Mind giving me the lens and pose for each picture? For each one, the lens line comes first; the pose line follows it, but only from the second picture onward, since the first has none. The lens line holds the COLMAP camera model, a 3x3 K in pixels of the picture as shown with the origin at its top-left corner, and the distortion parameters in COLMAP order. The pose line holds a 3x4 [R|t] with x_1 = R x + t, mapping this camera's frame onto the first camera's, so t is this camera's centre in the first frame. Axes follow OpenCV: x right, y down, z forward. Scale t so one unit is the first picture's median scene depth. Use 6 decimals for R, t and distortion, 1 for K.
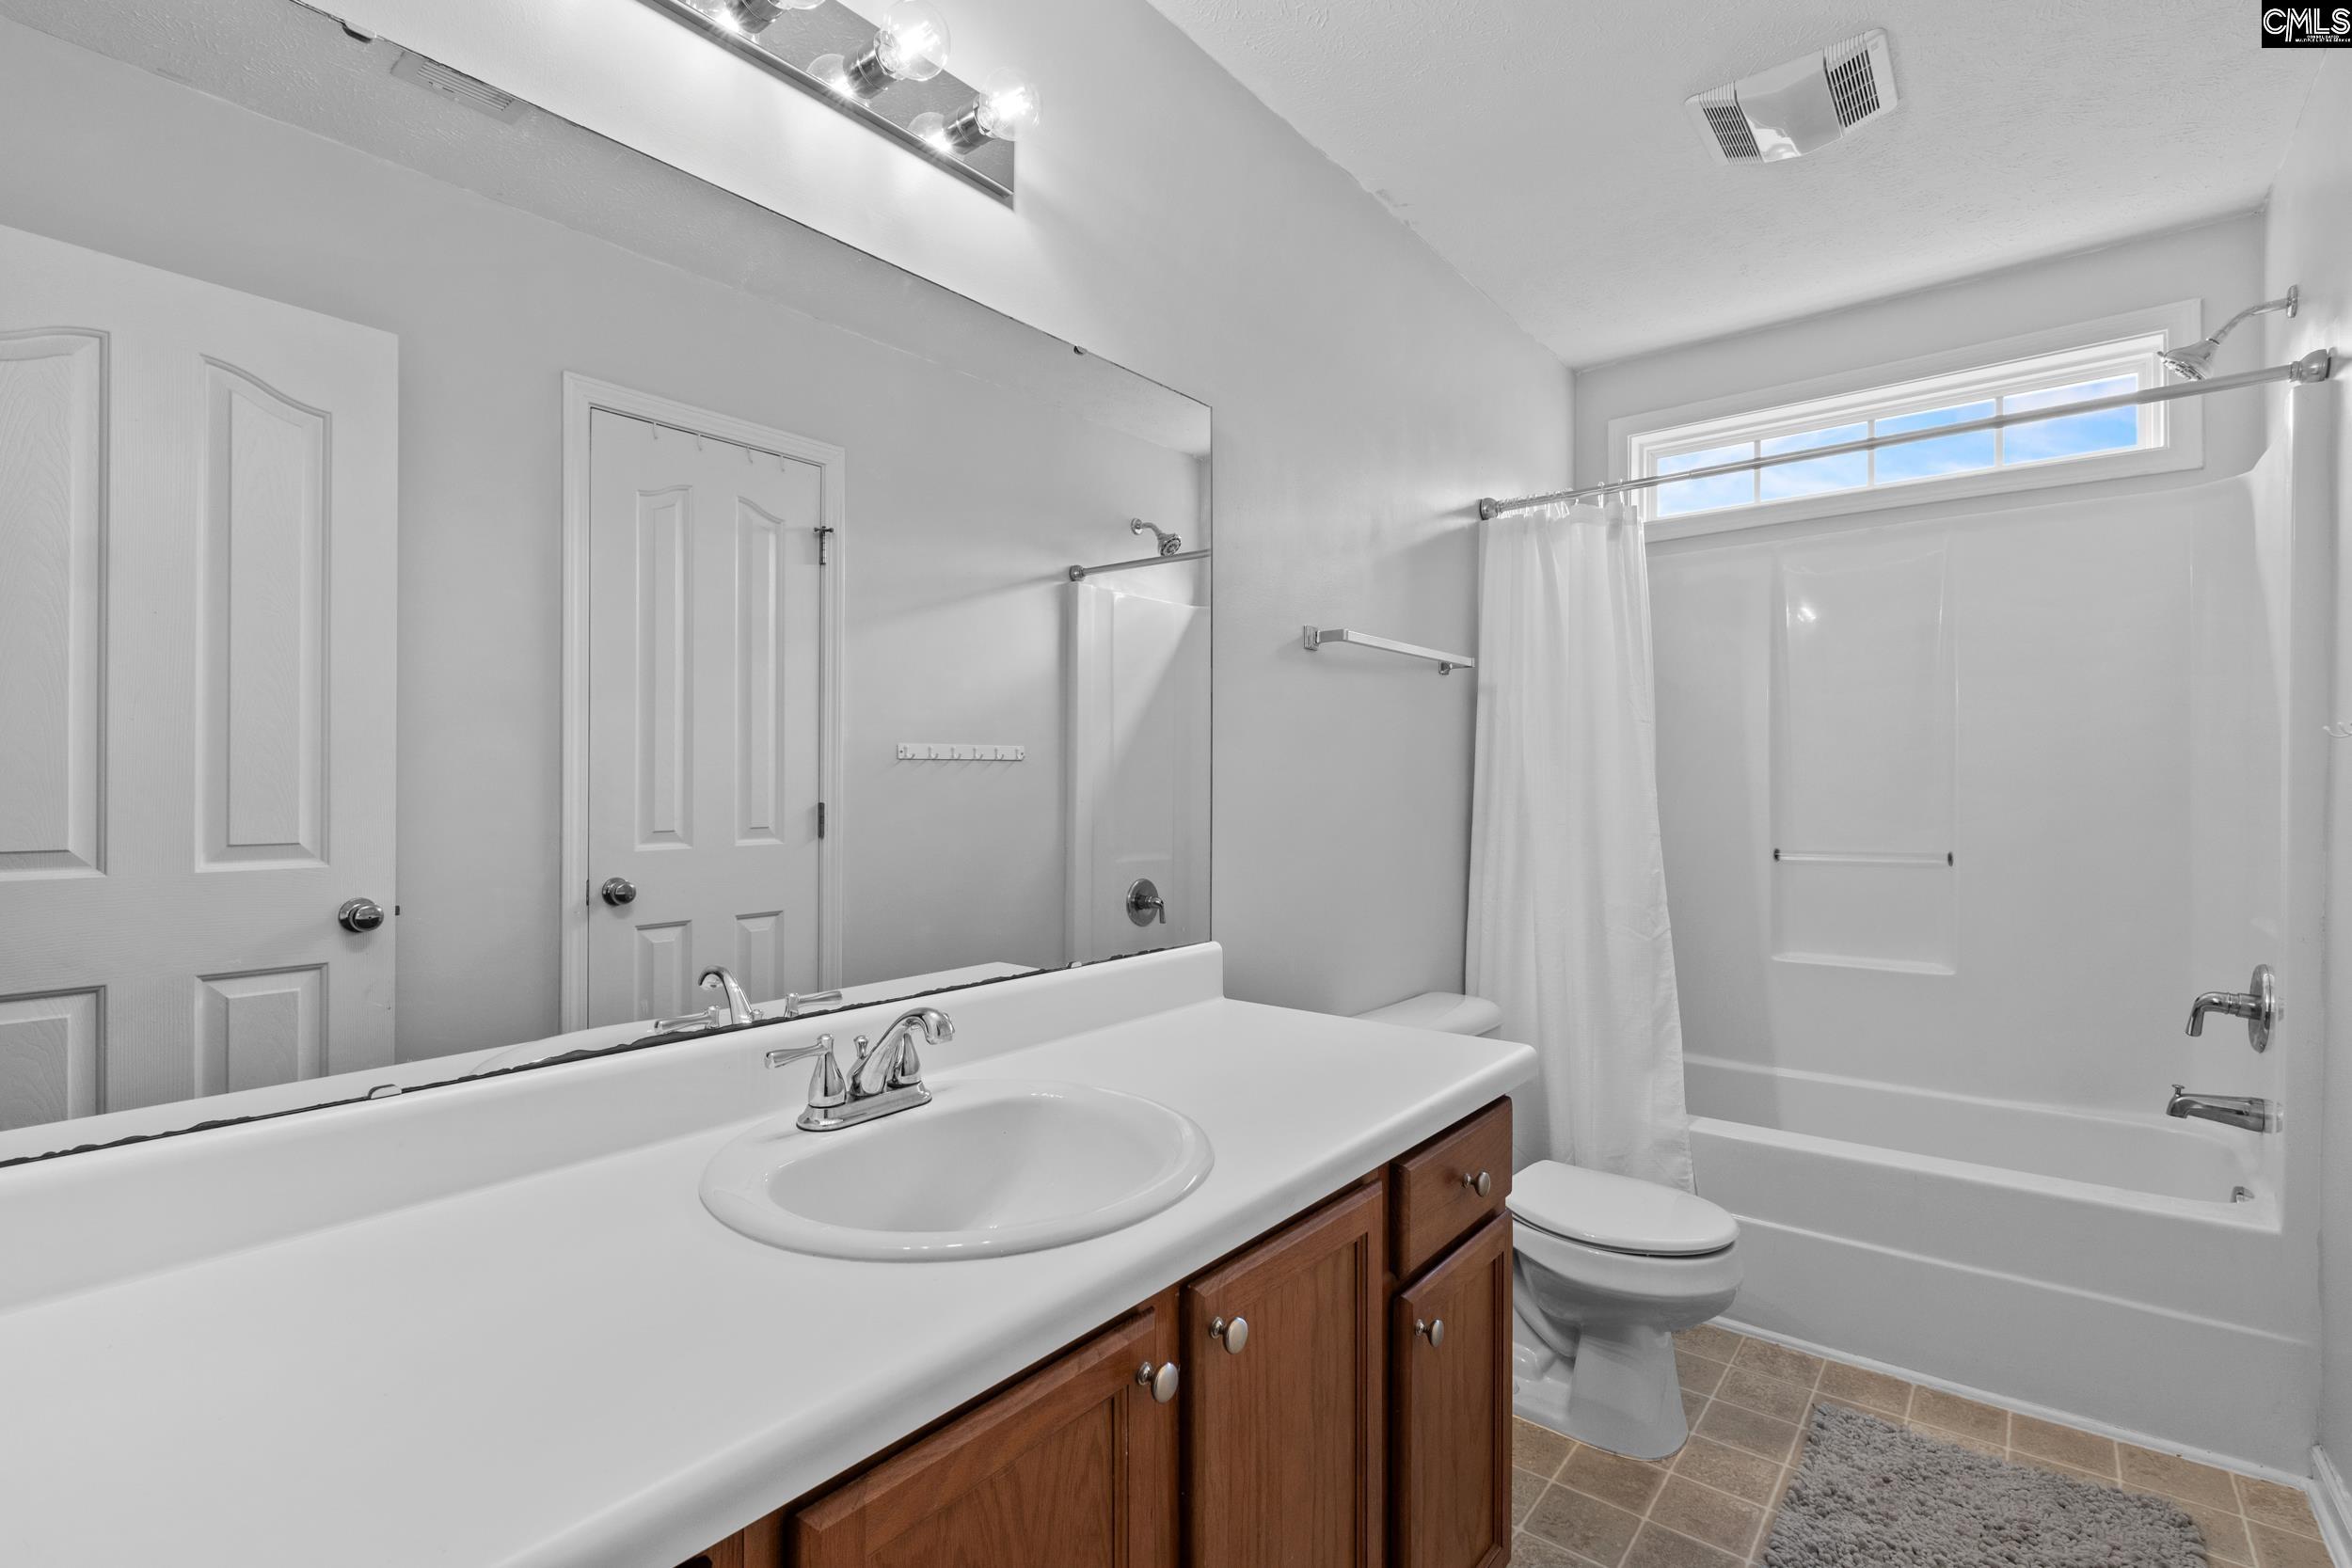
lens RADIAL K [[1097.8, 0, 1176.0], [0, 1097.8, 784.0], [0, 0, 1]] dist [0.000872, 0.000180]
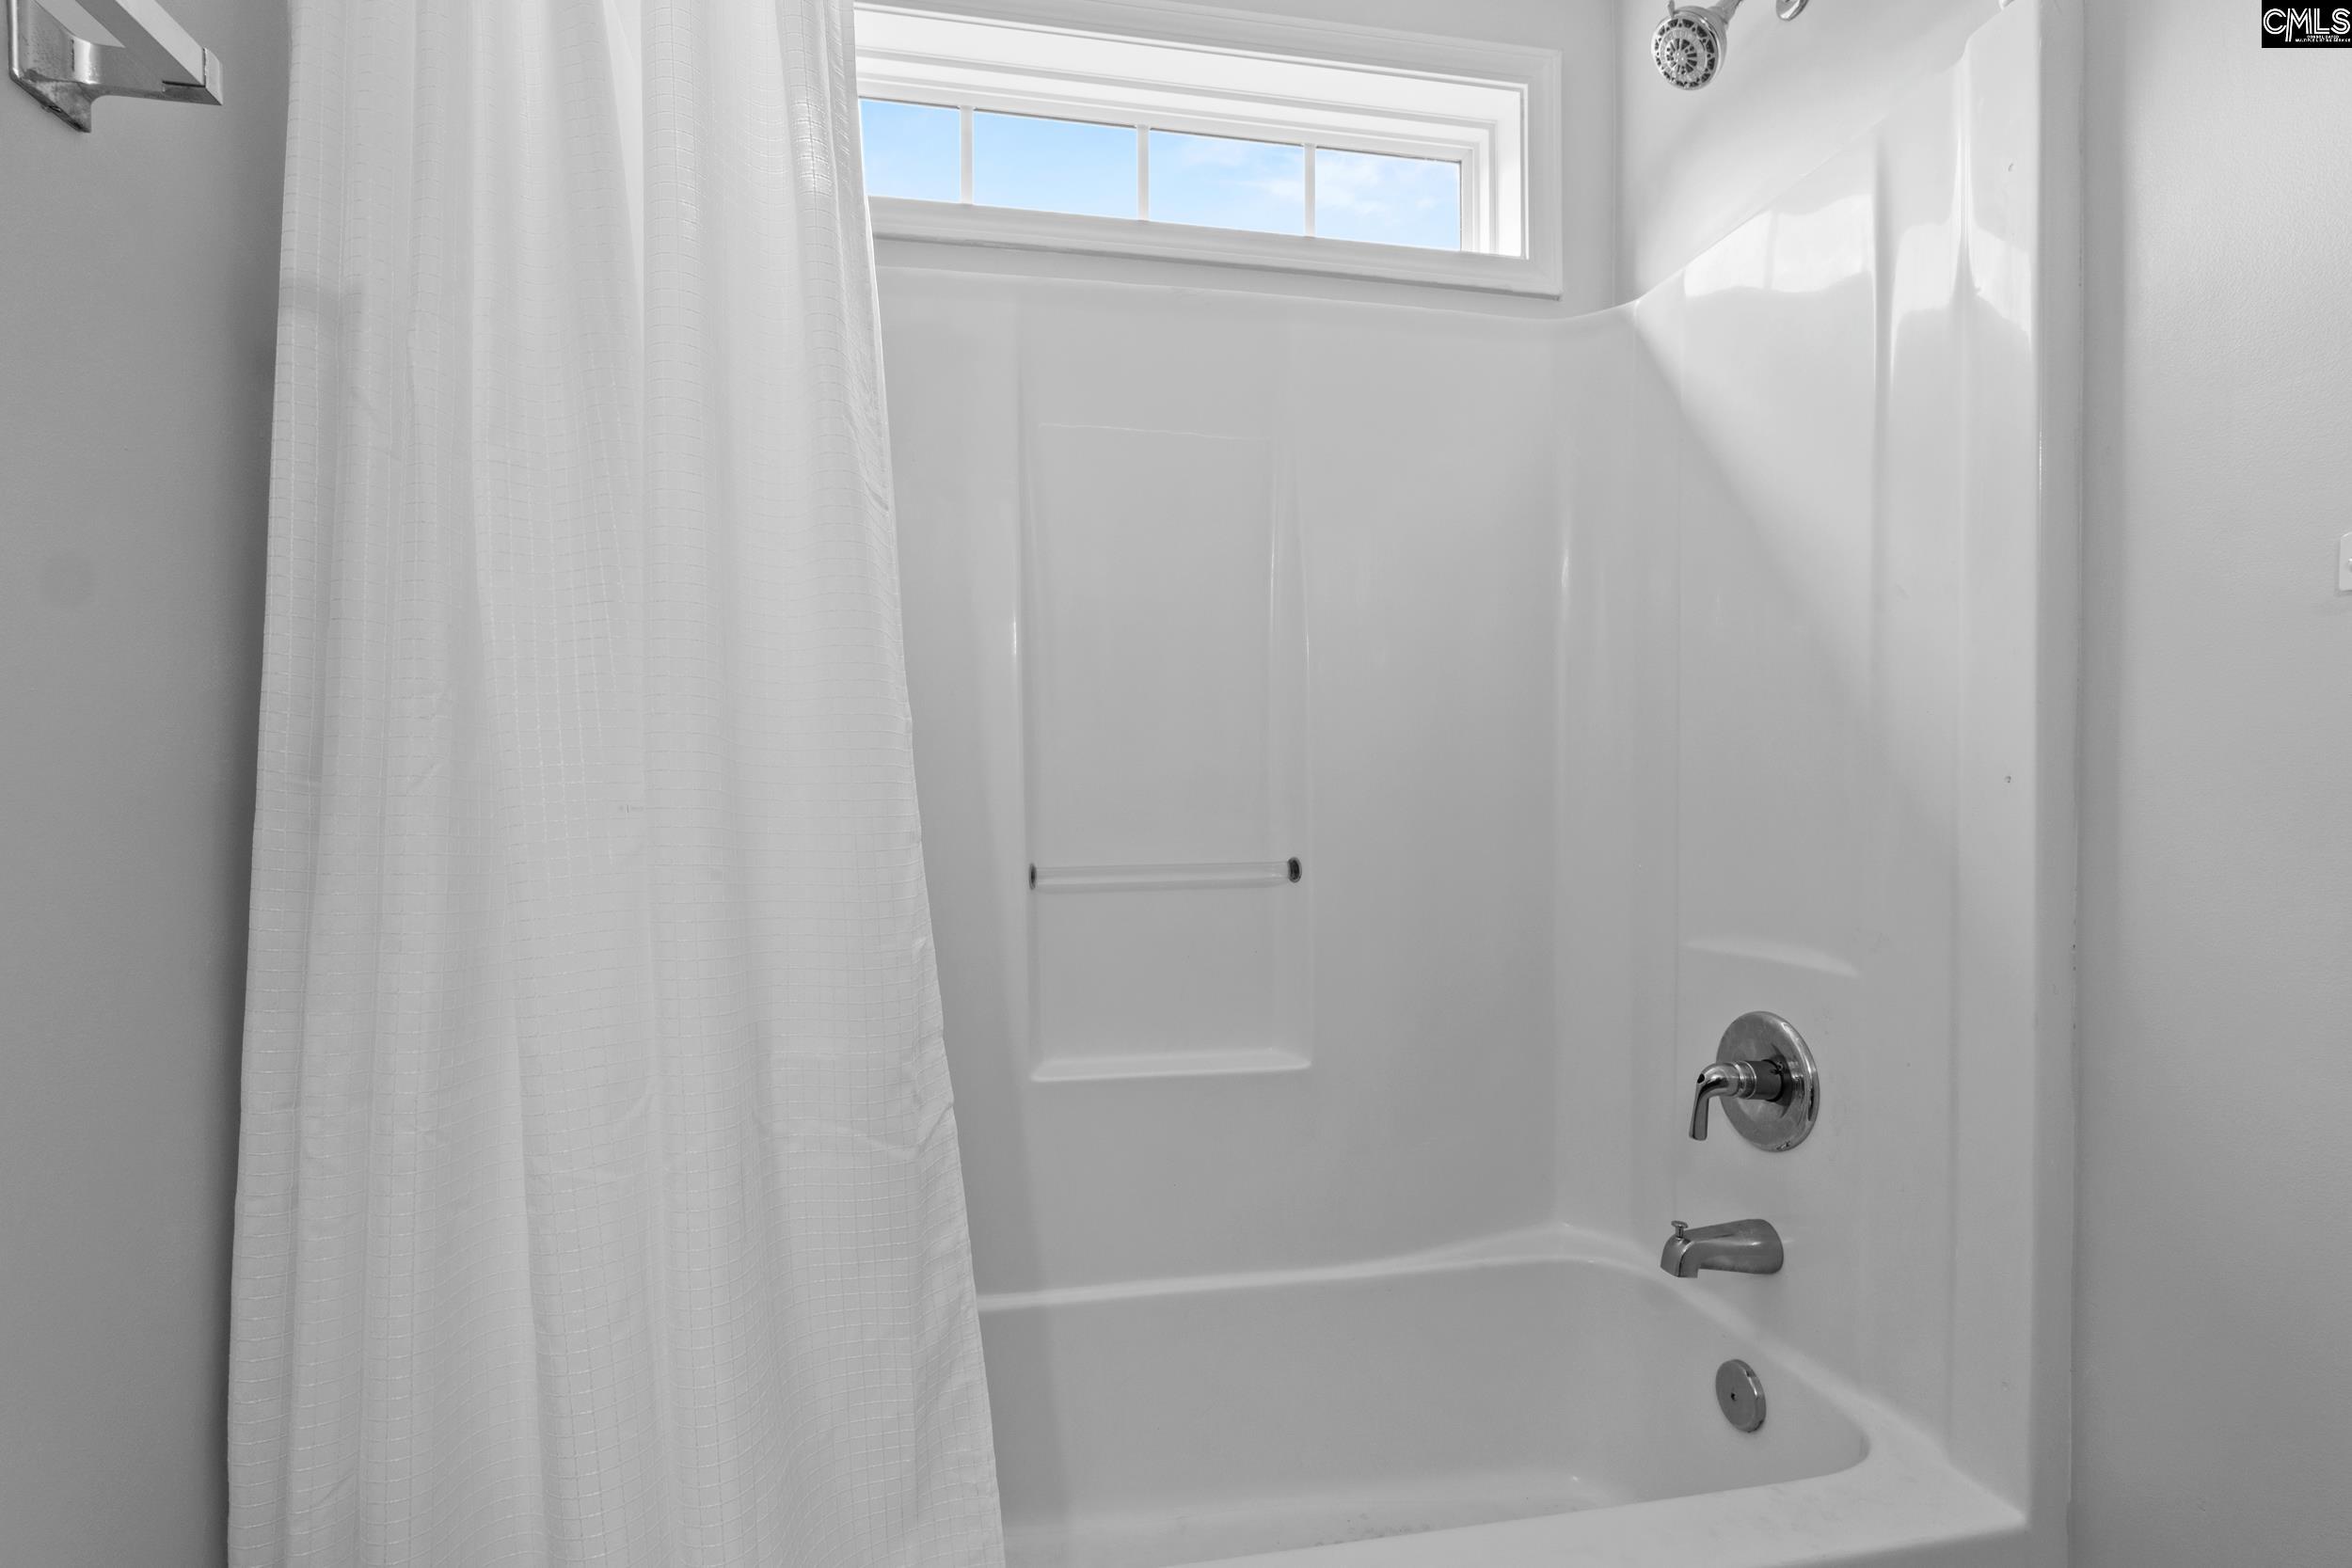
lens RADIAL K [[1112.5, 0, 1177.7], [0, 1112.5, 826.4], [0, 0, 1]] dist [0.003555, 0.000403]
pose [[0.645980, -0.014363, 0.763219, 0.223506], [-0.003387, 0.999759, 0.021681, 0.034066], [-0.763347, -0.016590, 0.645776, 0.709274]]
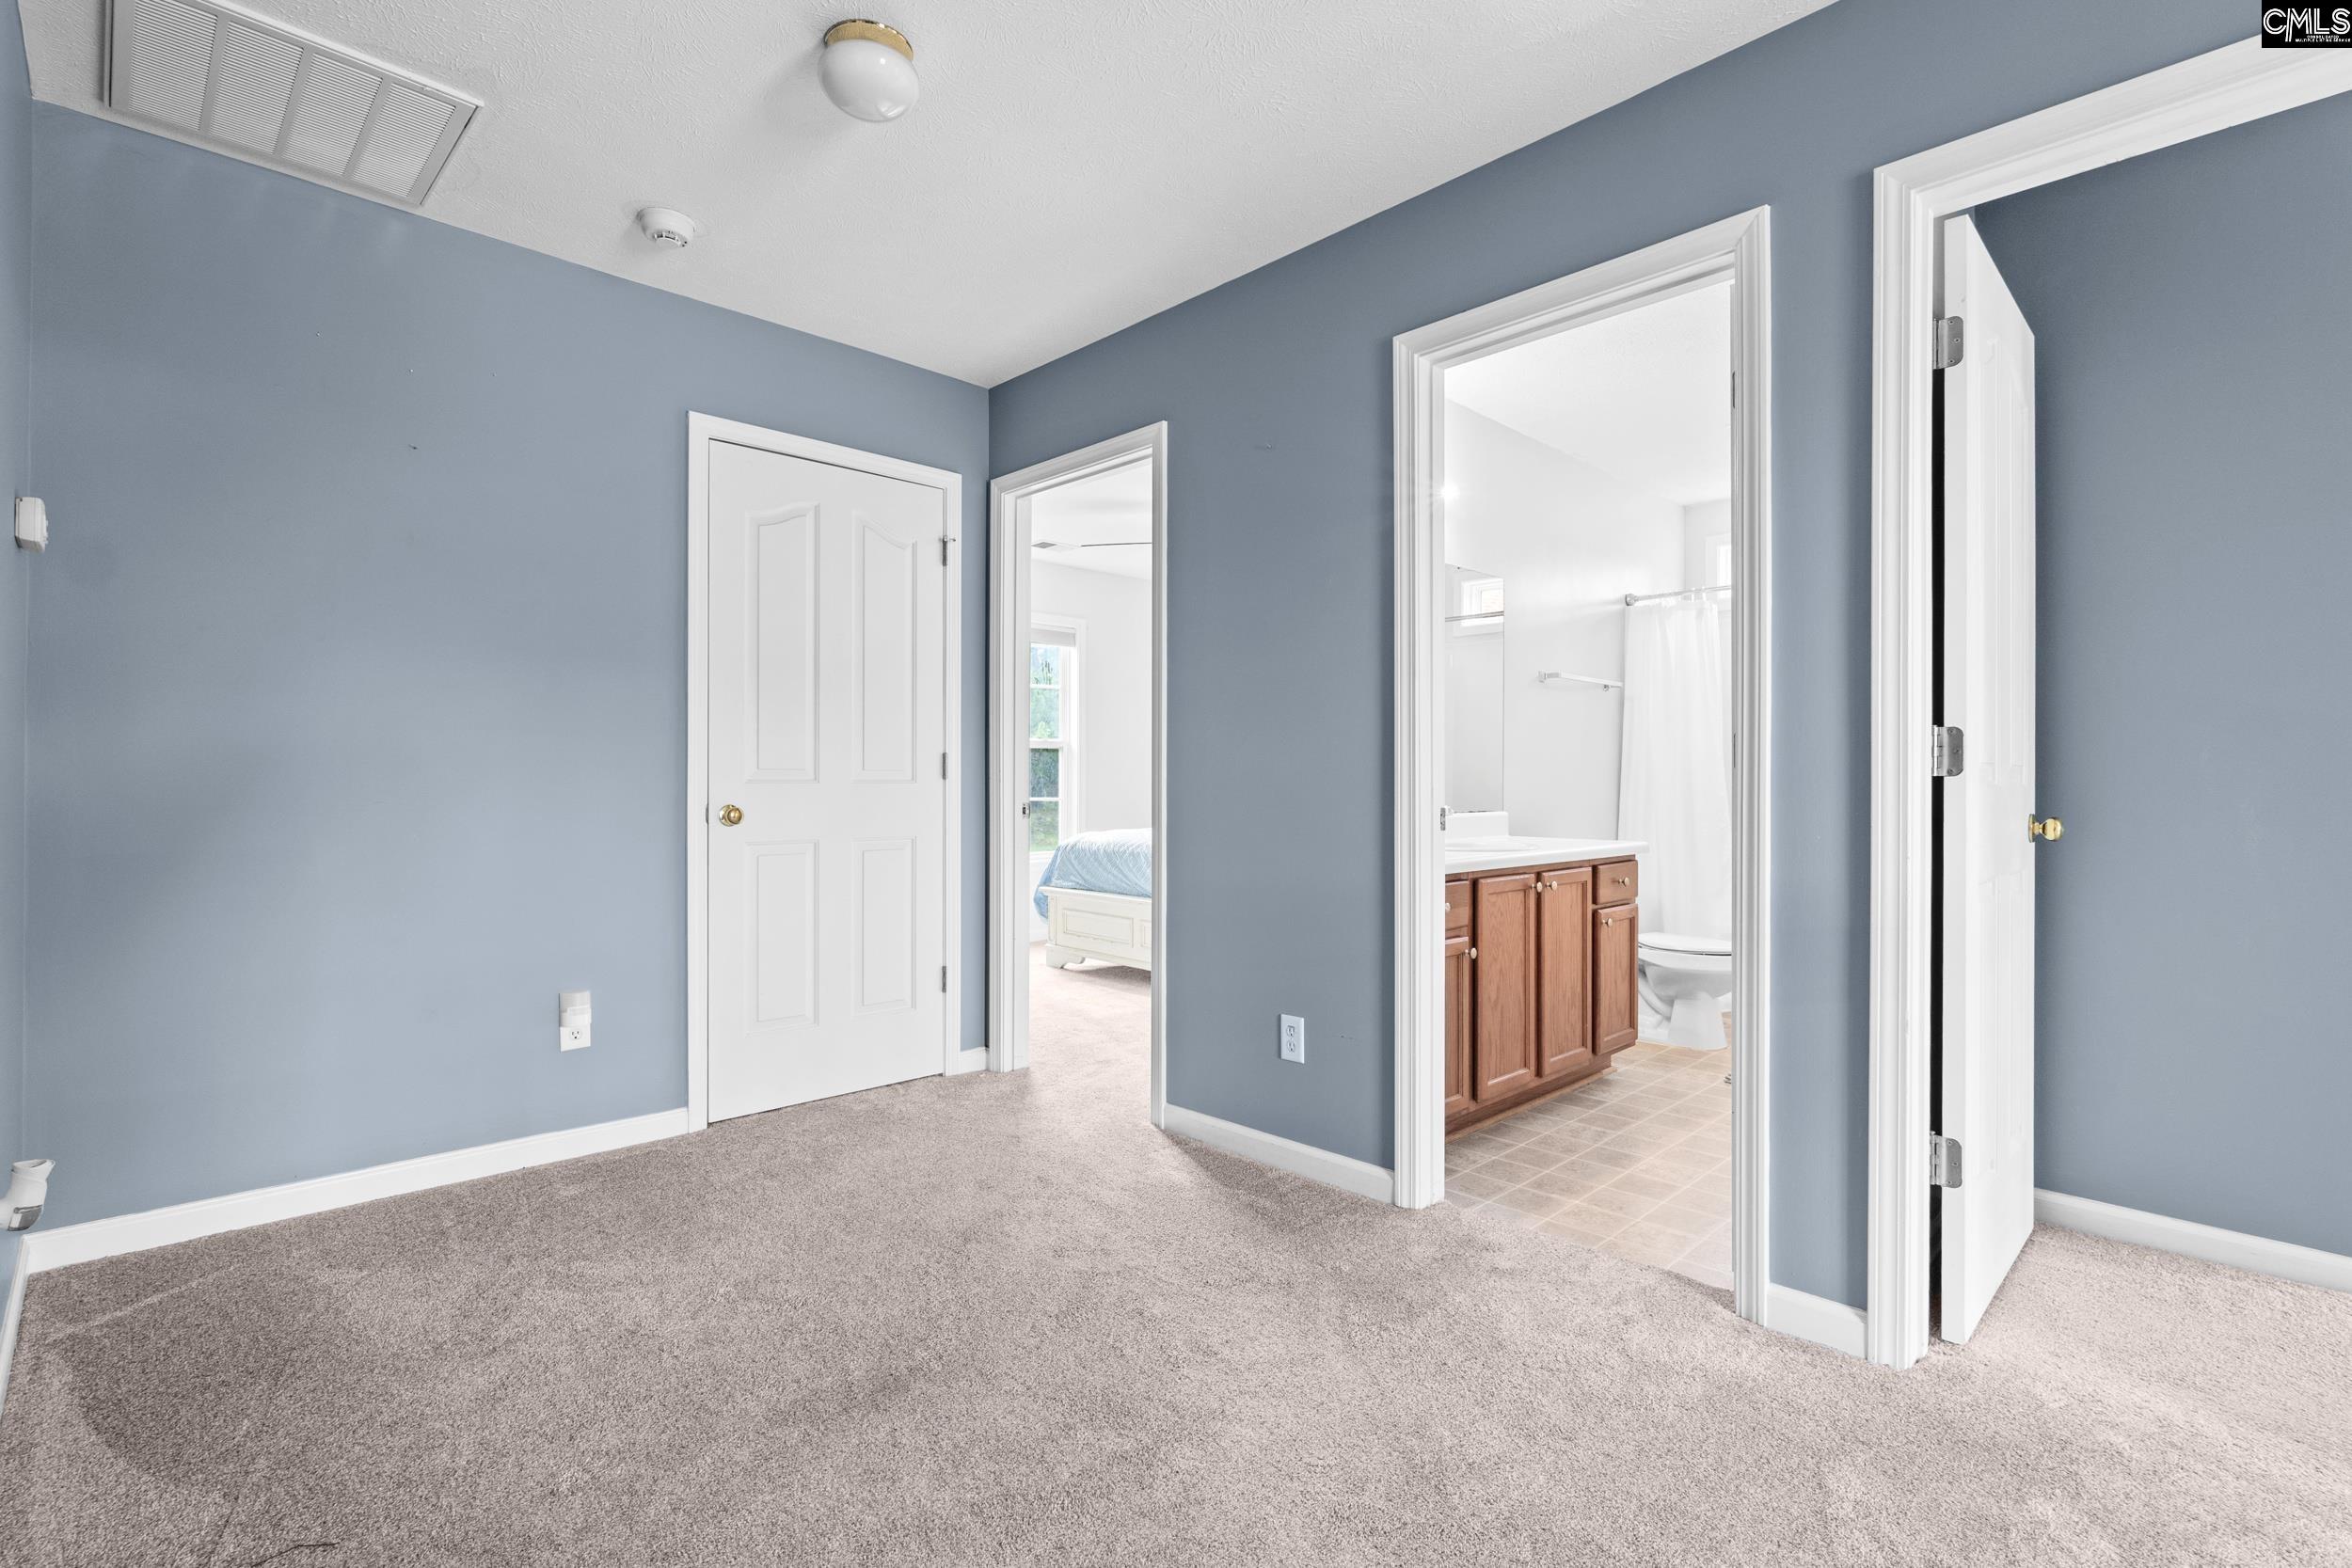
lens RADIAL K [[1097.8, 0, 1176.0], [0, 1097.8, 784.0], [0, 0, 1]] dist [0.000872, 0.000180]
pose [[0.992864, 0.000841, -0.119252, -0.279223], [-0.000675, 0.999999, 0.001427, 0.061972], [0.119253, -0.001336, 0.992863, -1.016056]]
